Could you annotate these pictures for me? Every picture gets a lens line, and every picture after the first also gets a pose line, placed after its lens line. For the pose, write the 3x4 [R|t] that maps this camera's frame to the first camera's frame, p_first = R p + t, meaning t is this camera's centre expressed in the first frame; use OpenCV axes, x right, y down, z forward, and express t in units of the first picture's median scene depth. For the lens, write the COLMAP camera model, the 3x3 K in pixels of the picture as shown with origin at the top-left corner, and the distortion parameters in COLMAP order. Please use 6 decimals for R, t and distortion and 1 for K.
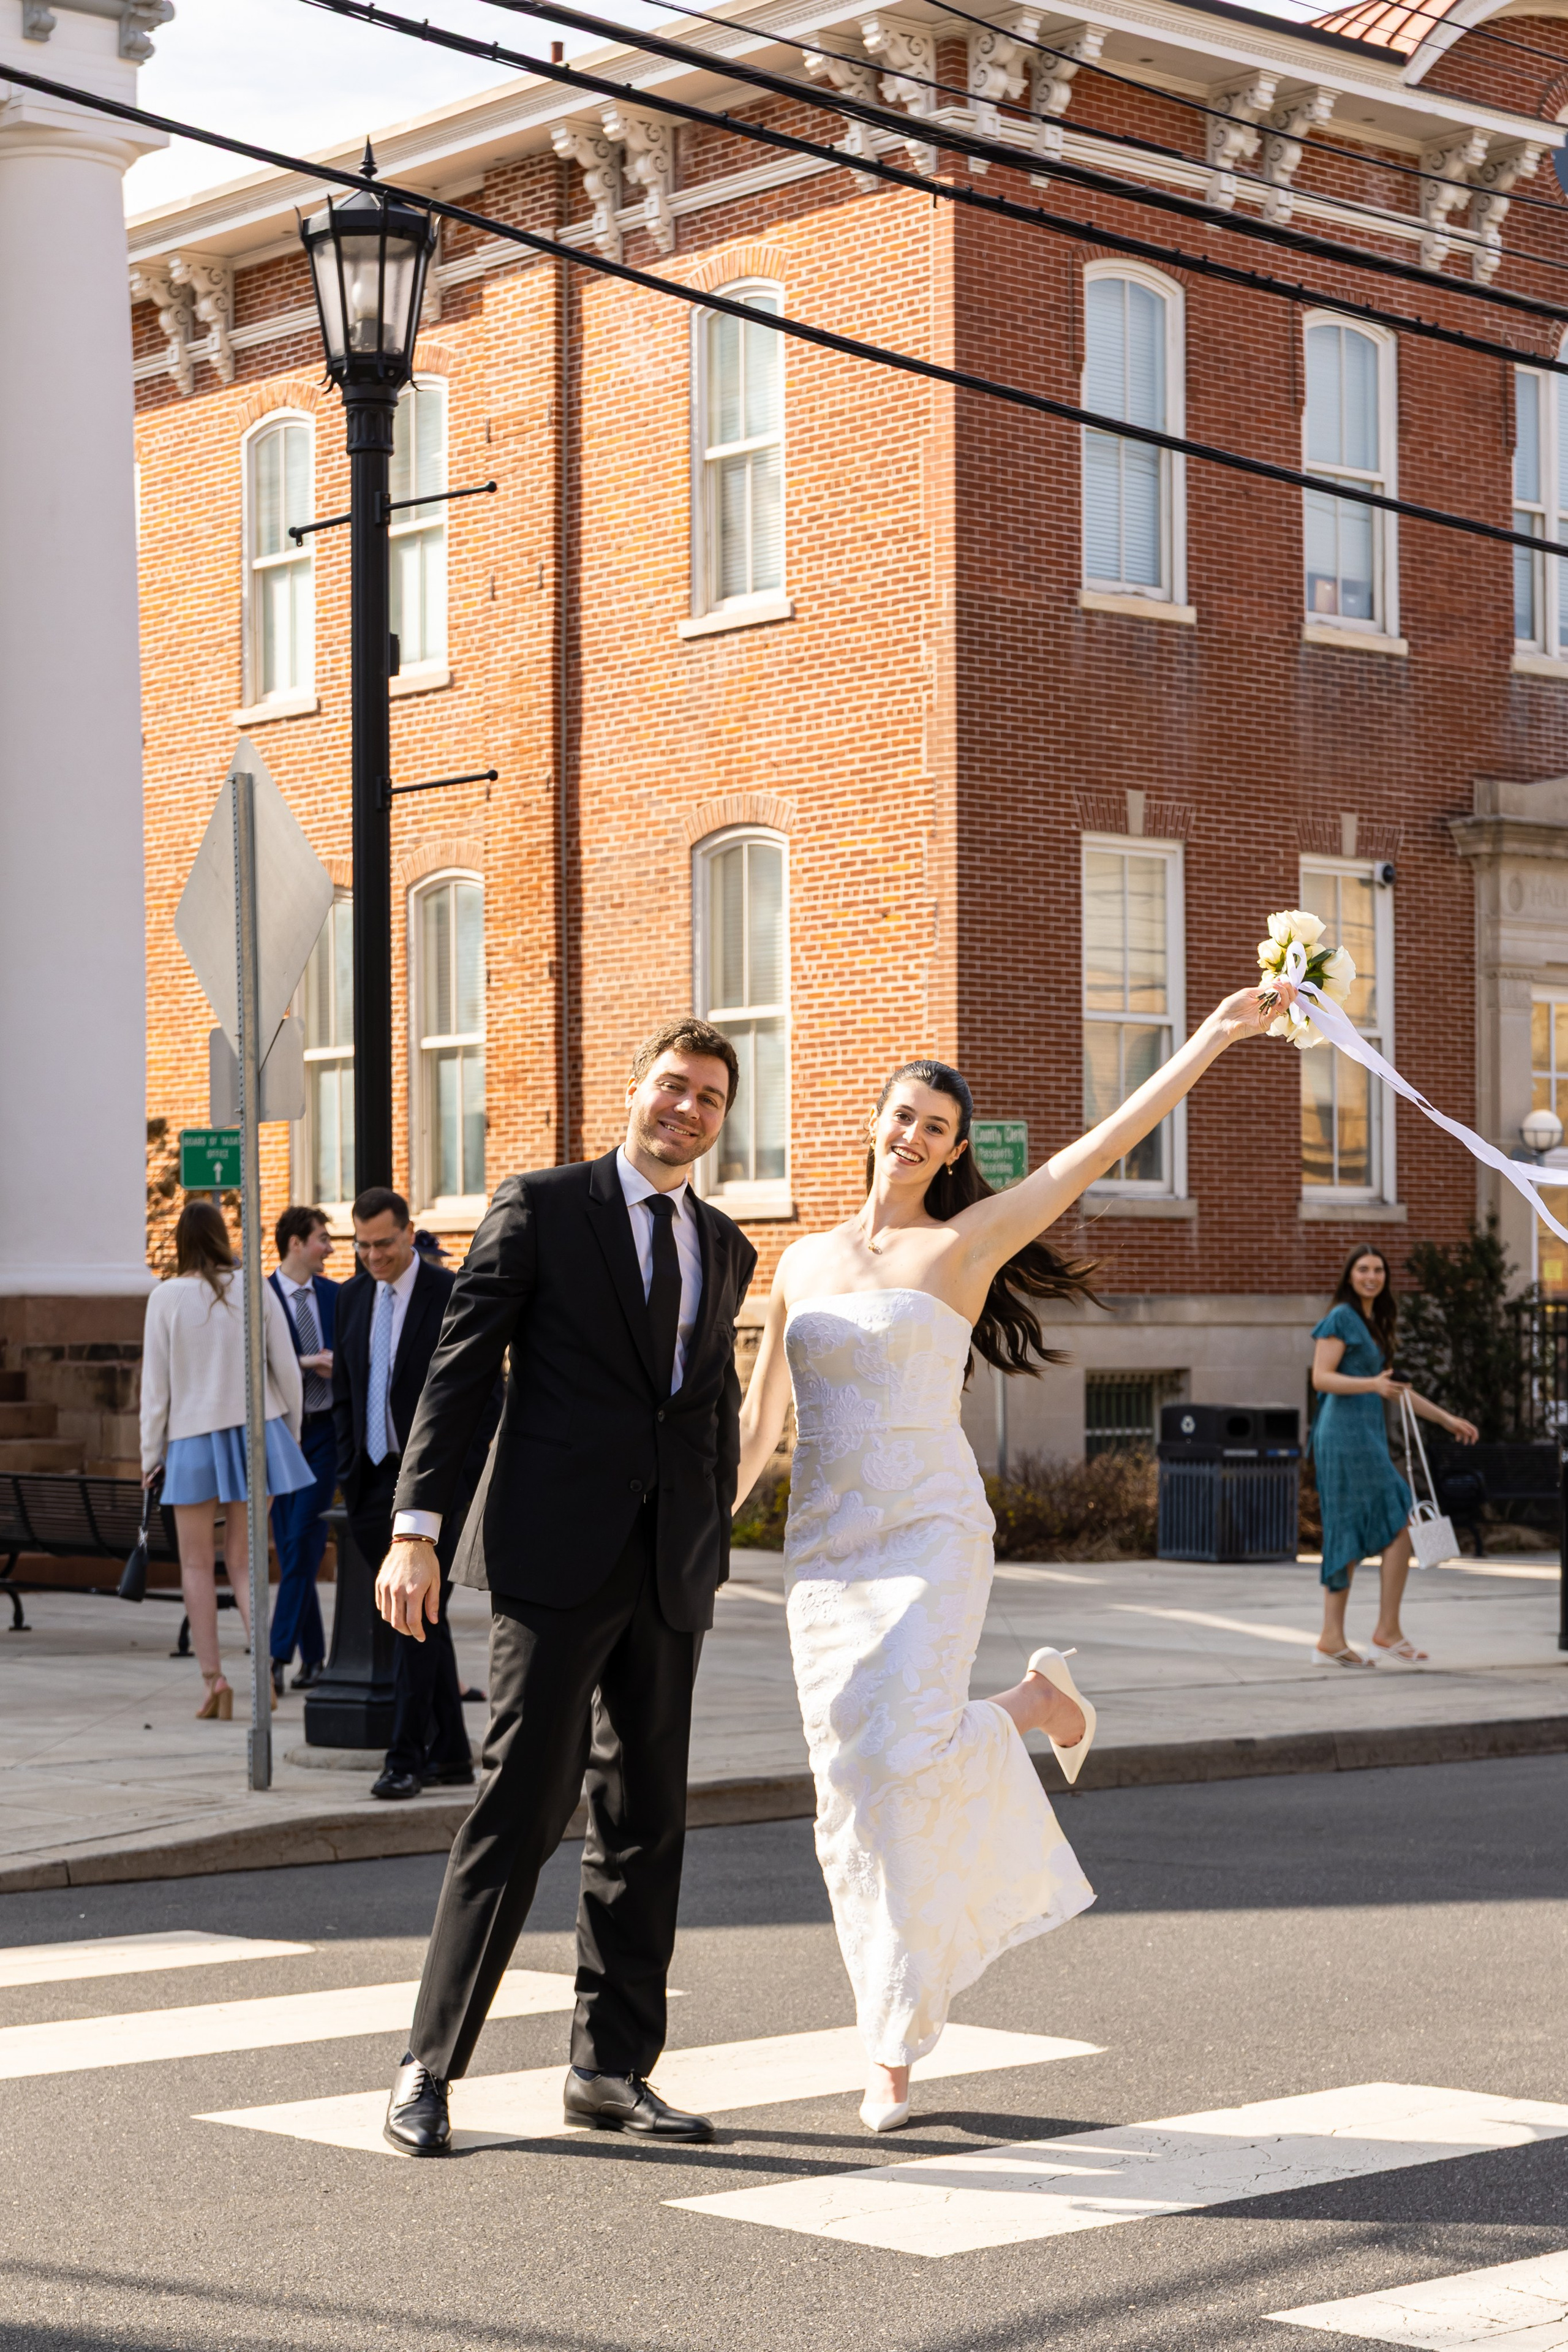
lens RADIAL K [[4899.6, 0, 715.4], [0, 4899.6, 1274.4], [0, 0, 1]] dist [-0.067257, 0.000000]
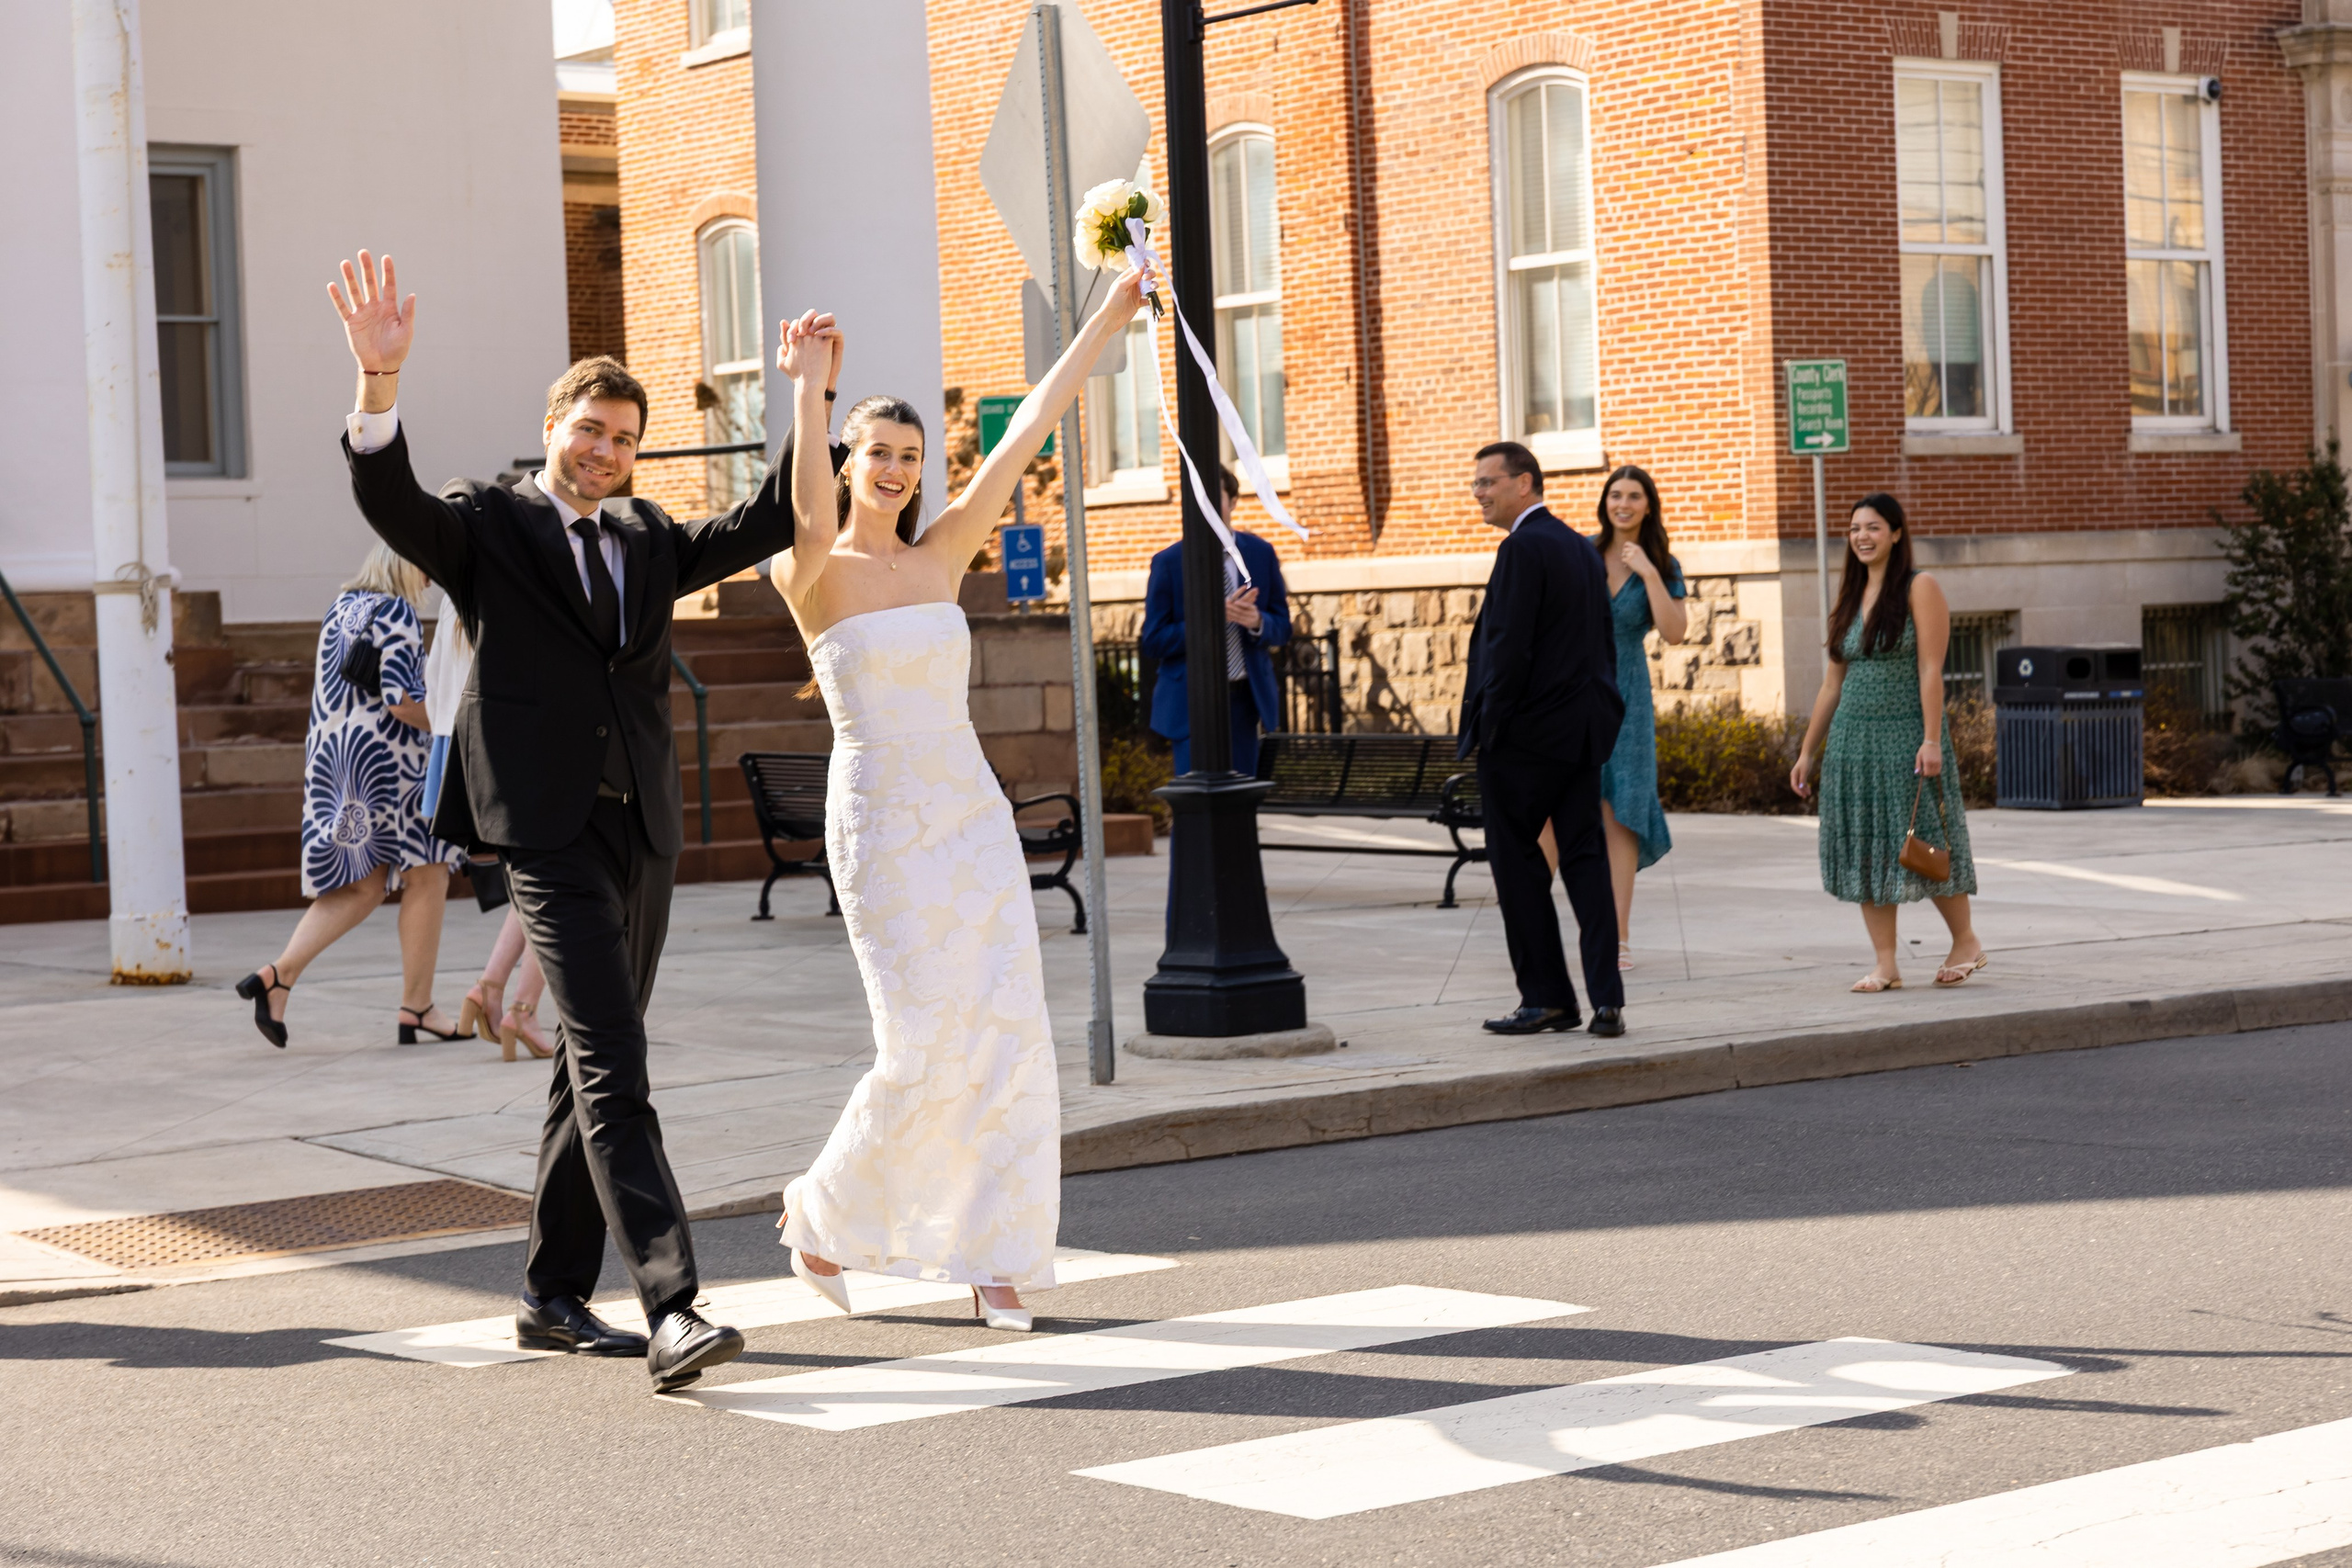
lens RADIAL K [[5628.6, 0, 1187.8], [0, 5628.6, 799.2], [0, 0, 1]] dist [-0.008294, 0.000000]
pose [[0.996053, -0.028418, -0.084083, 0.025747], [0.032508, 0.998333, 0.047686, -0.001792], [0.082588, -0.050231, 0.995317, -0.125200]]
